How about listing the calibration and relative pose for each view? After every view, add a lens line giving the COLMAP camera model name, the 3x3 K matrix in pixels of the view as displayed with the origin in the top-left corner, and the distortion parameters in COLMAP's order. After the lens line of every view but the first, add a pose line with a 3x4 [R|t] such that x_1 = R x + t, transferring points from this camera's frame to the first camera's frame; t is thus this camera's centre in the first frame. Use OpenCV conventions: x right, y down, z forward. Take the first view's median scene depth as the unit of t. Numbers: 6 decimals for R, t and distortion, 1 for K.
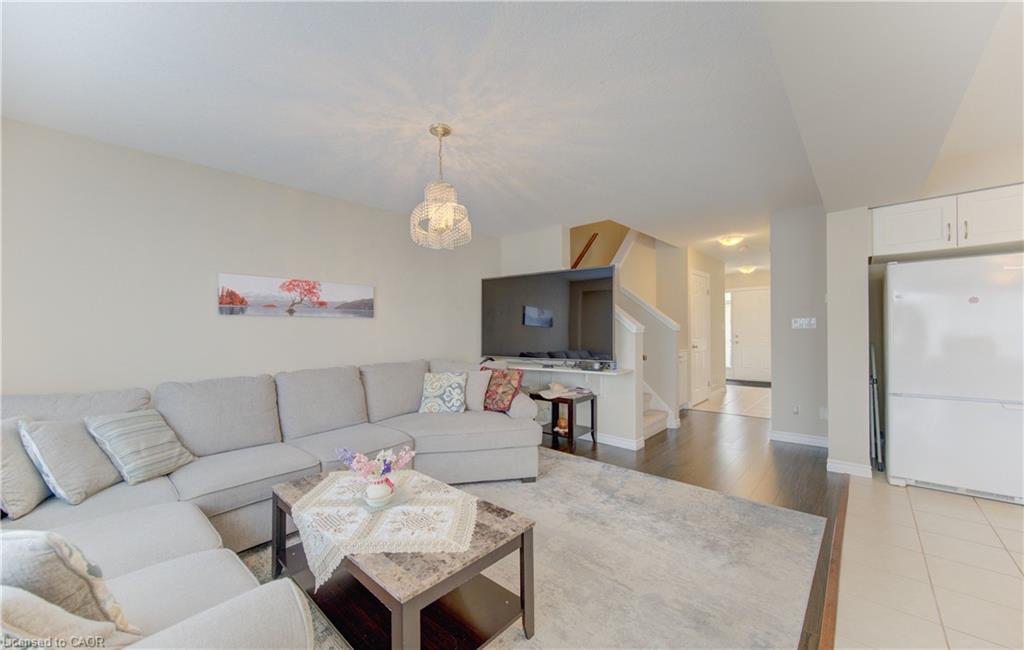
lens RADIAL K [[383.6, 0, 507.6], [0, 383.6, 332.1], [0, 0, 1]] dist [-0.005536, -0.000558]
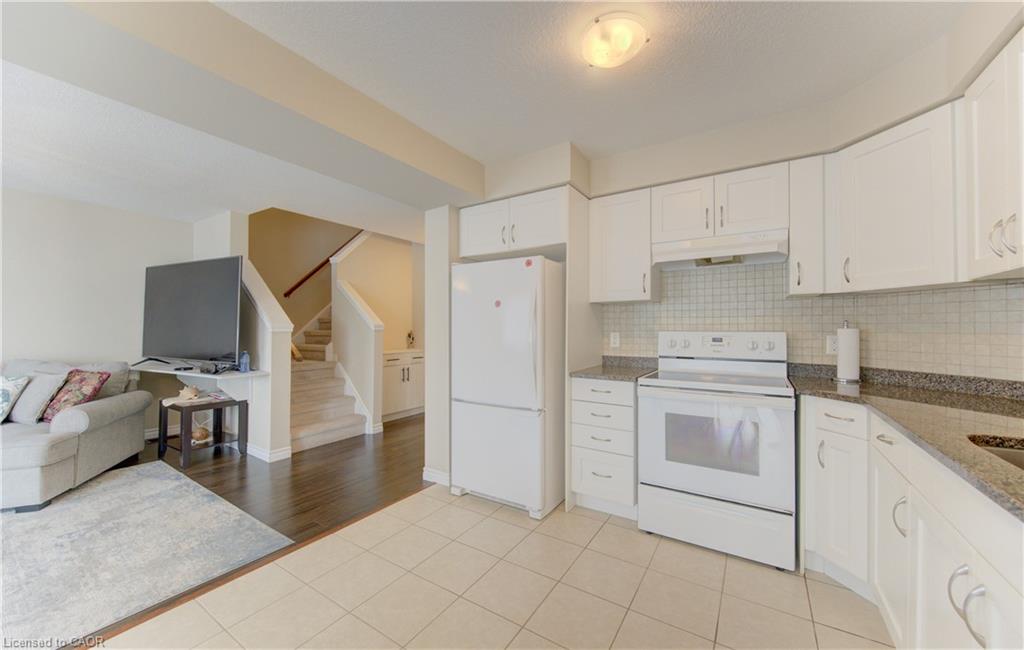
lens RADIAL K [[383.6, 0, 509.3], [0, 383.6, 324.8], [0, 0, 1]] dist [-0.005536, -0.000558]
pose [[0.985546, 0.016546, 0.168601, 0.880682], [-0.014826, 0.999825, -0.011450, -0.015469], [-0.168761, 0.008785, 0.985618, 0.016785]]
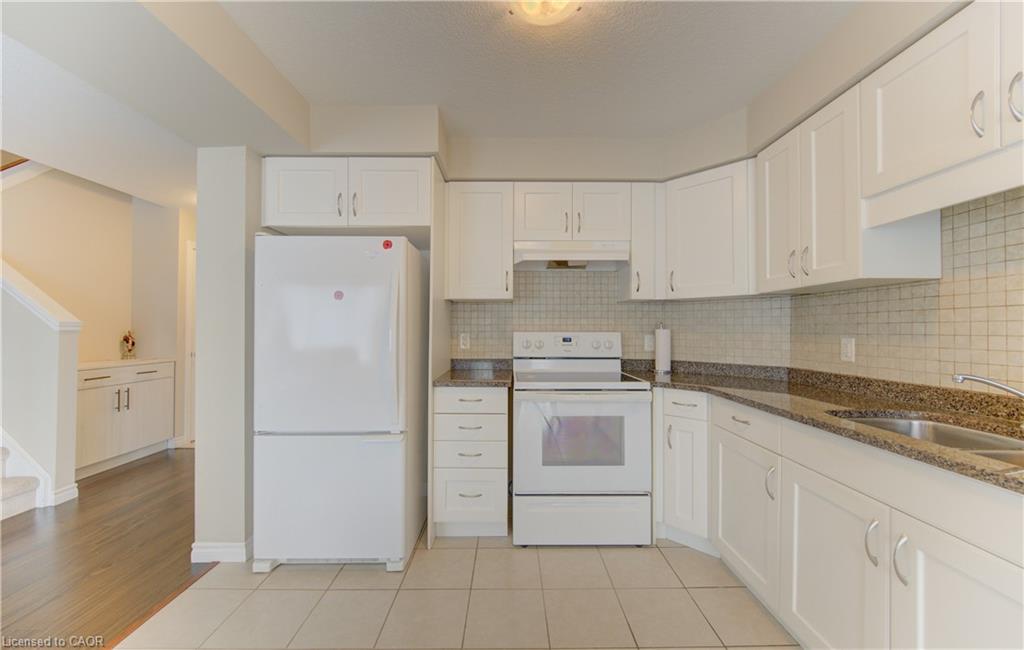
lens RADIAL K [[383.6, 0, 513.4], [0, 383.6, 325.6], [0, 0, 1]] dist [-0.005536, -0.000558]
pose [[0.727509, 0.022169, 0.685739, 0.784420], [-0.012839, 0.999743, -0.018699, -0.013797], [-0.685978, 0.004800, 0.727607, 0.195817]]
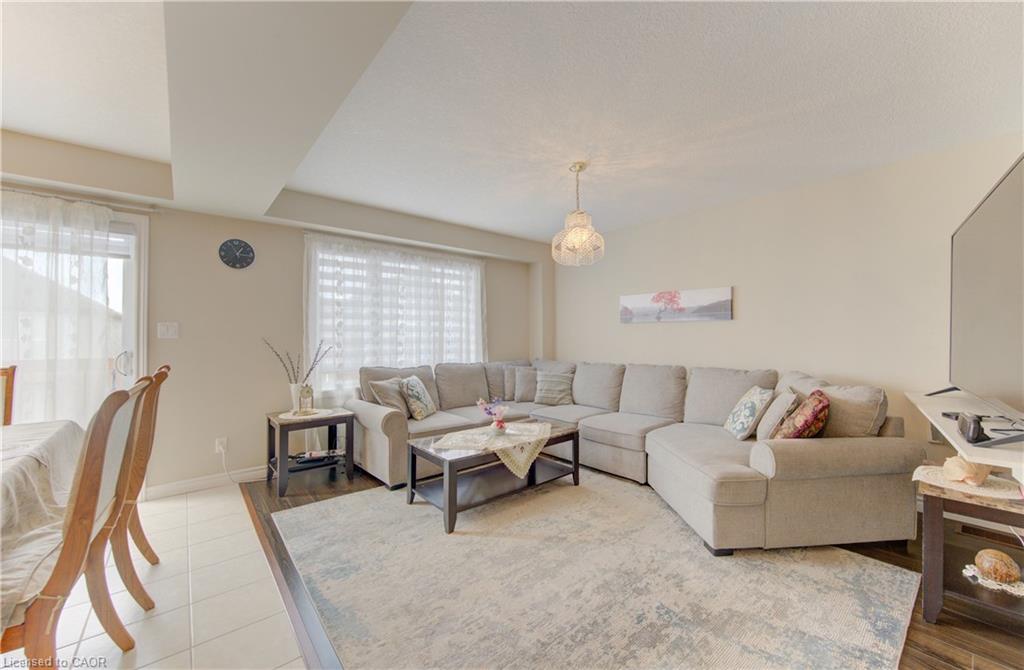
lens RADIAL K [[399.5, 0, 534.9], [0, 399.5, 332.0], [0, 0, 1]] dist [0.000534, 0.000165]
pose [[-0.090166, 0.003674, -0.995920, 0.772619], [0.005309, 0.999981, 0.003209, -0.014643], [0.995913, -0.004998, -0.090184, 0.704790]]
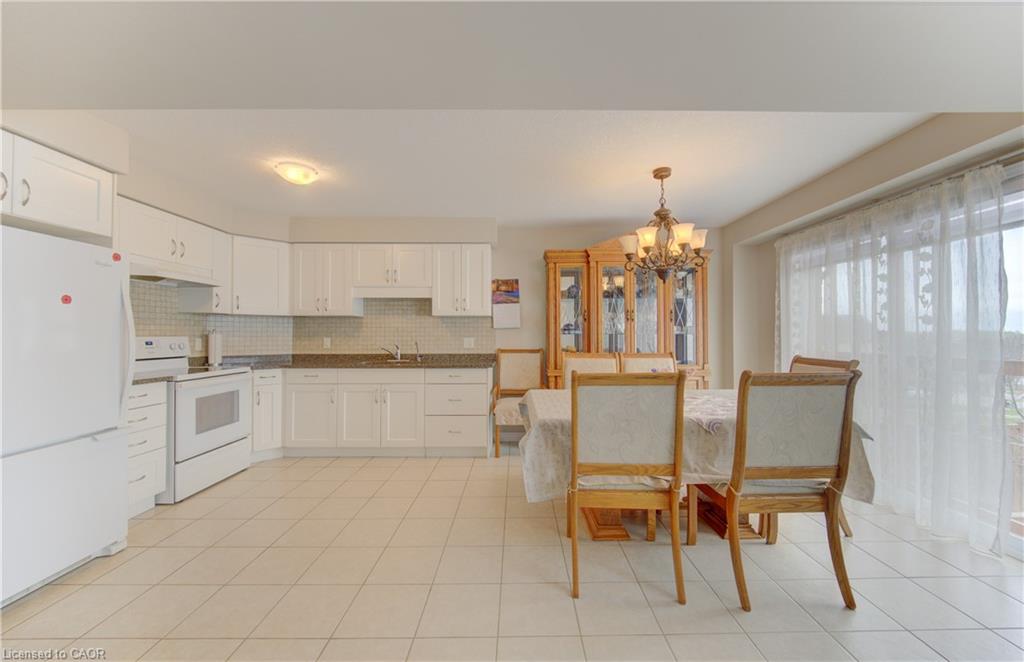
lens RADIAL K [[399.5, 0, 520.9], [0, 399.5, 328.5], [0, 0, 1]] dist [0.000534, 0.000165]
pose [[-0.687680, 0.023323, 0.725639, 0.087041], [0.006292, 0.999638, -0.026166, -0.004773], [-0.725987, -0.013428, -0.687578, 0.725042]]
